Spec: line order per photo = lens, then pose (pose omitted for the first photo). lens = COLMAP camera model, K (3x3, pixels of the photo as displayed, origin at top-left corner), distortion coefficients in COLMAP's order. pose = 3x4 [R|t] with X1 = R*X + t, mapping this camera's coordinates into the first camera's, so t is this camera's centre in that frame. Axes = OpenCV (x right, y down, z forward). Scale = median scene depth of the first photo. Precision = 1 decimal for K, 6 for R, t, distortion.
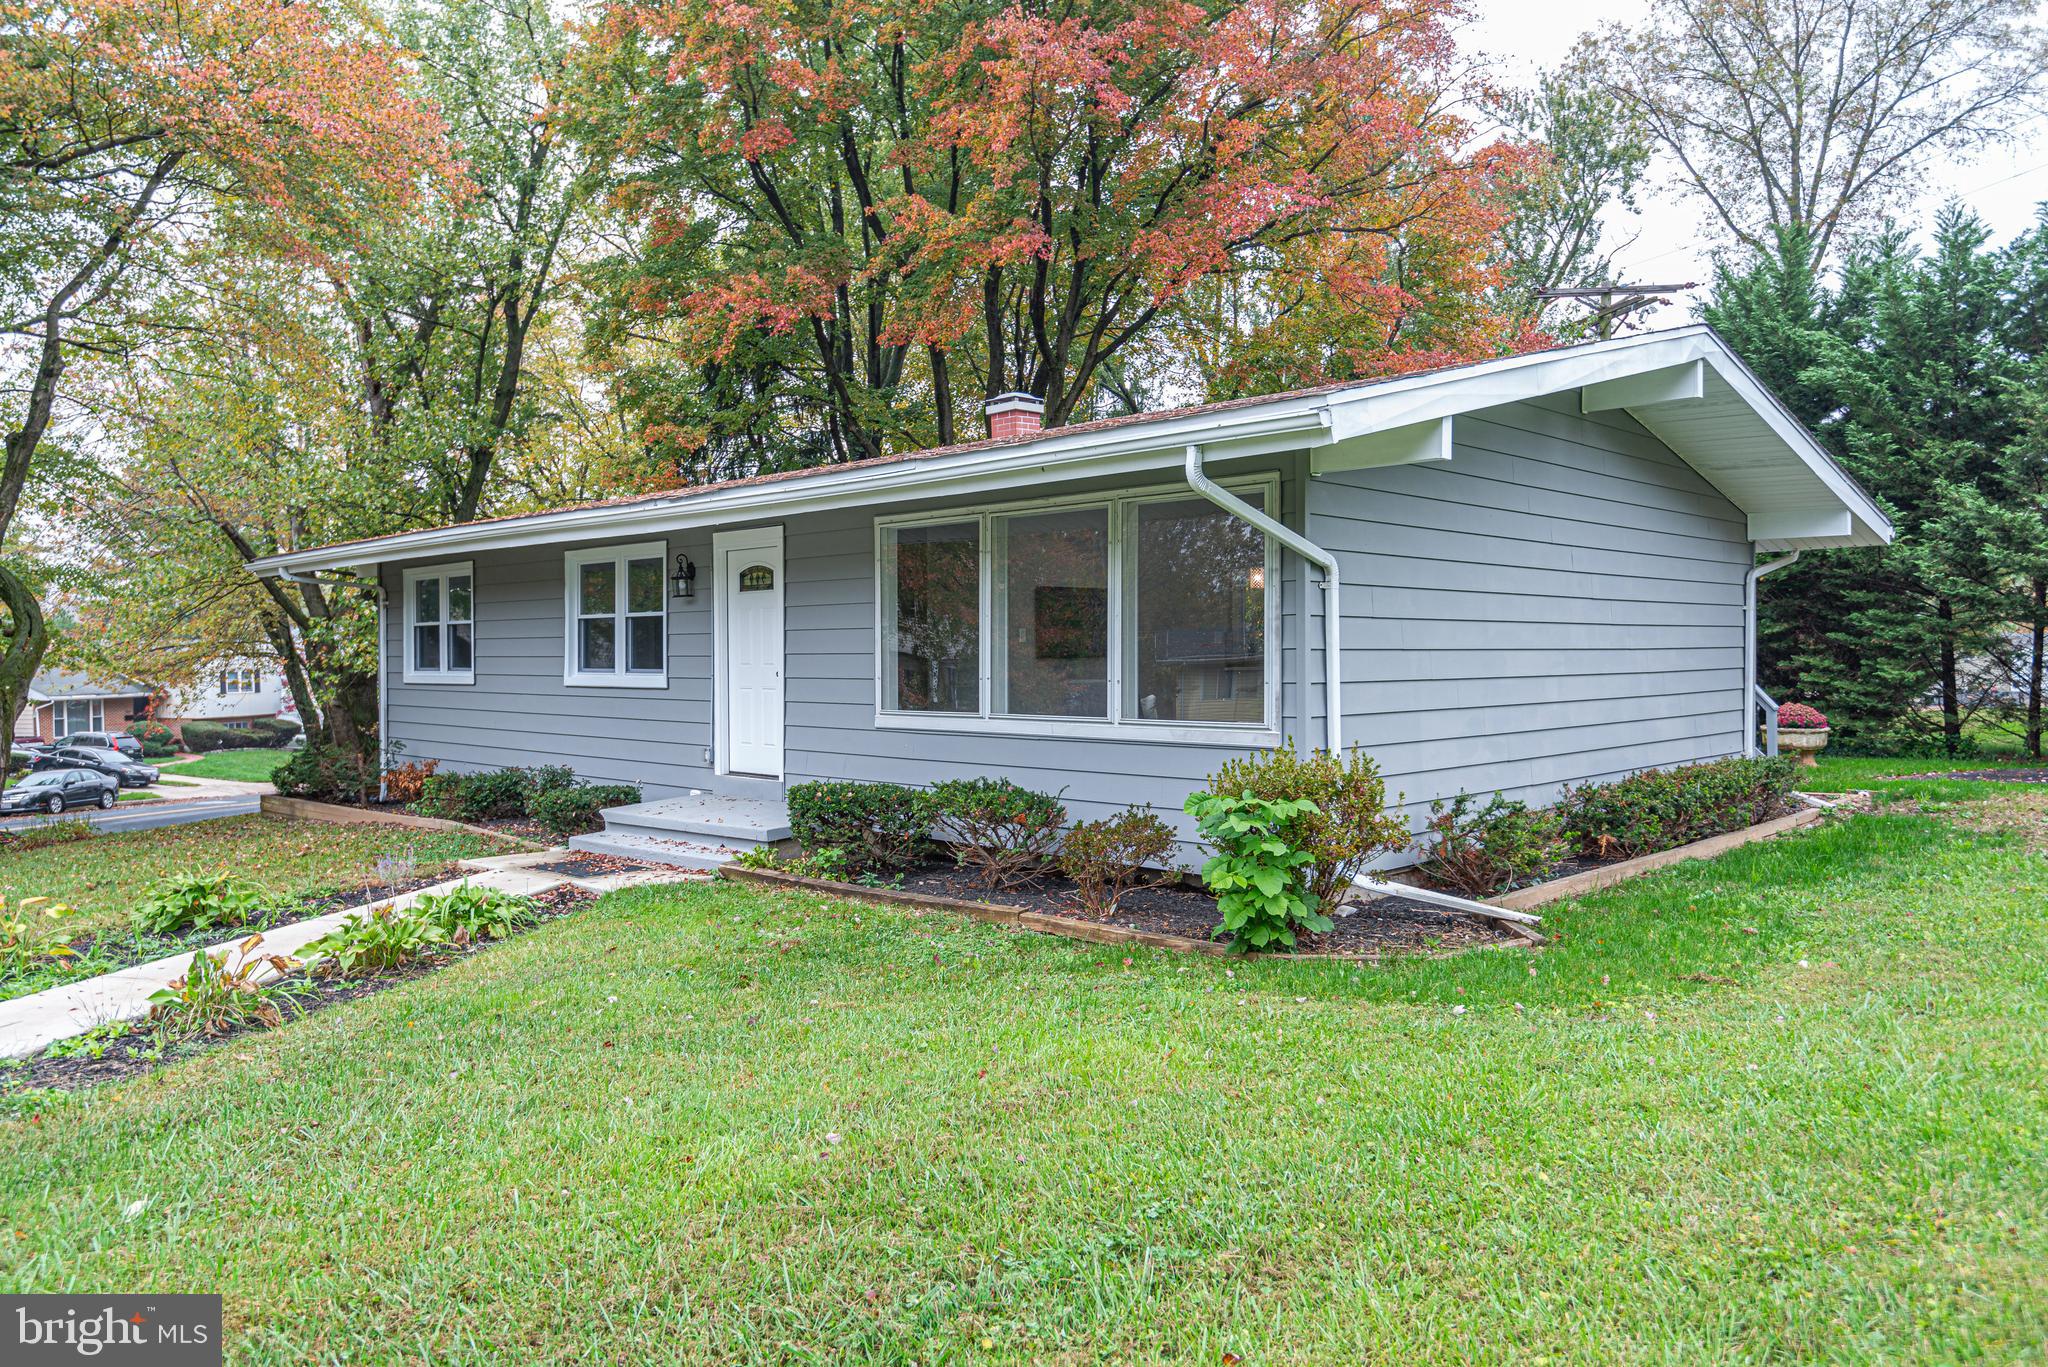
lens RADIAL K [[1402.6, 0, 1024.0], [0, 1402.6, 683.5], [0, 0, 1]] dist [0.046999, -0.051234]
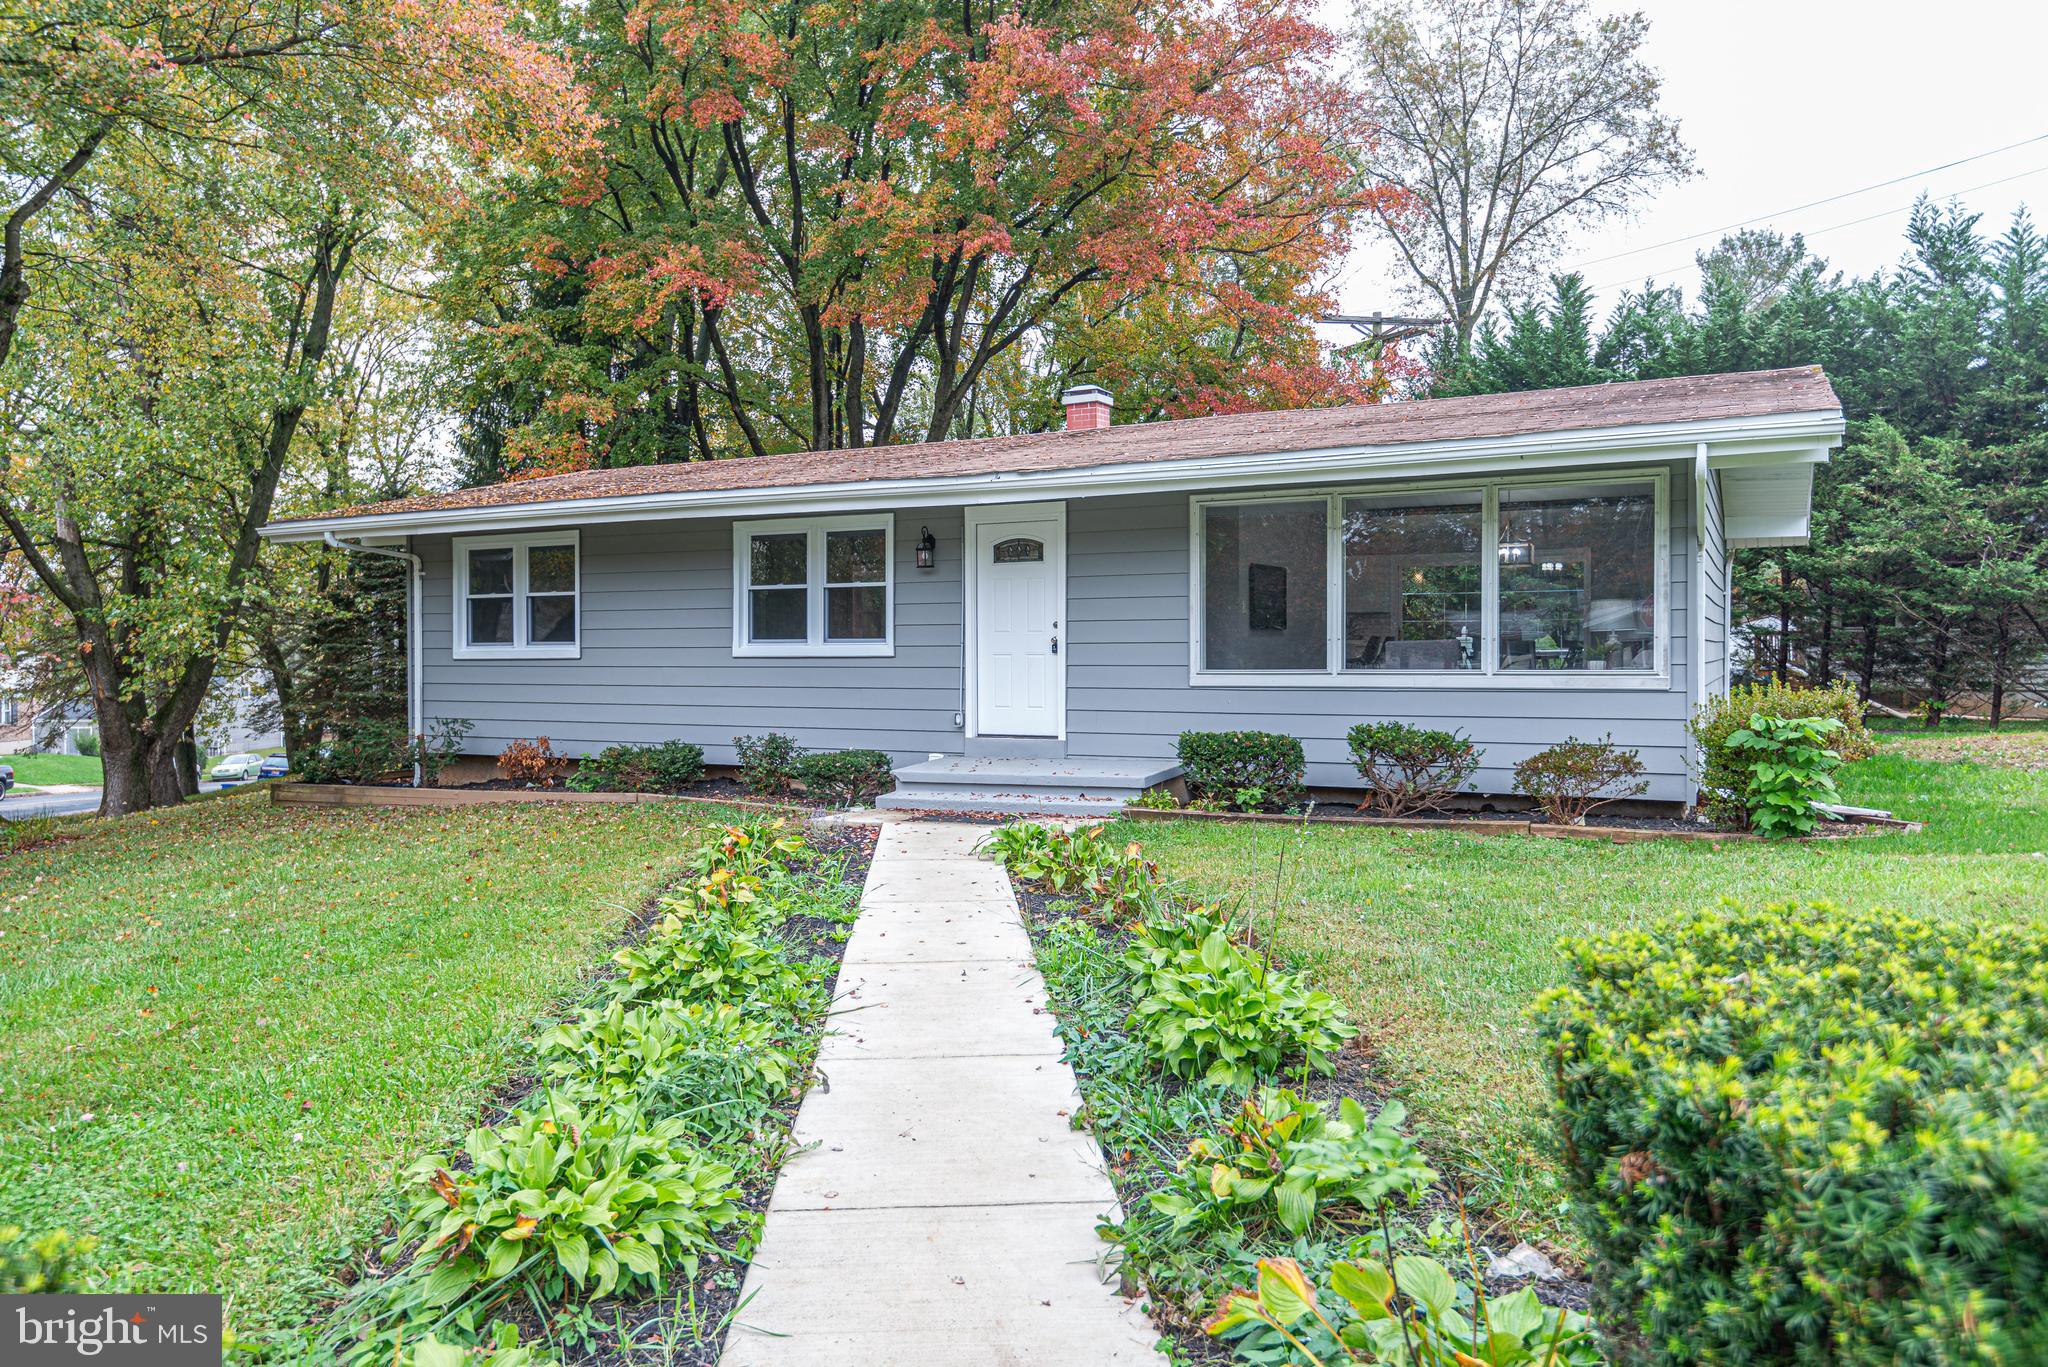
lens RADIAL K [[1436.7, 0, 1024.0], [0, 1436.7, 683.5], [0, 0, 1]] dist [0.035623, -0.000185]
pose [[0.955015, -0.005084, 0.296512, -0.377372], [0.005491, 0.999985, -0.000540, 0.019253], [-0.296505, 0.002144, 0.955029, -0.025642]]
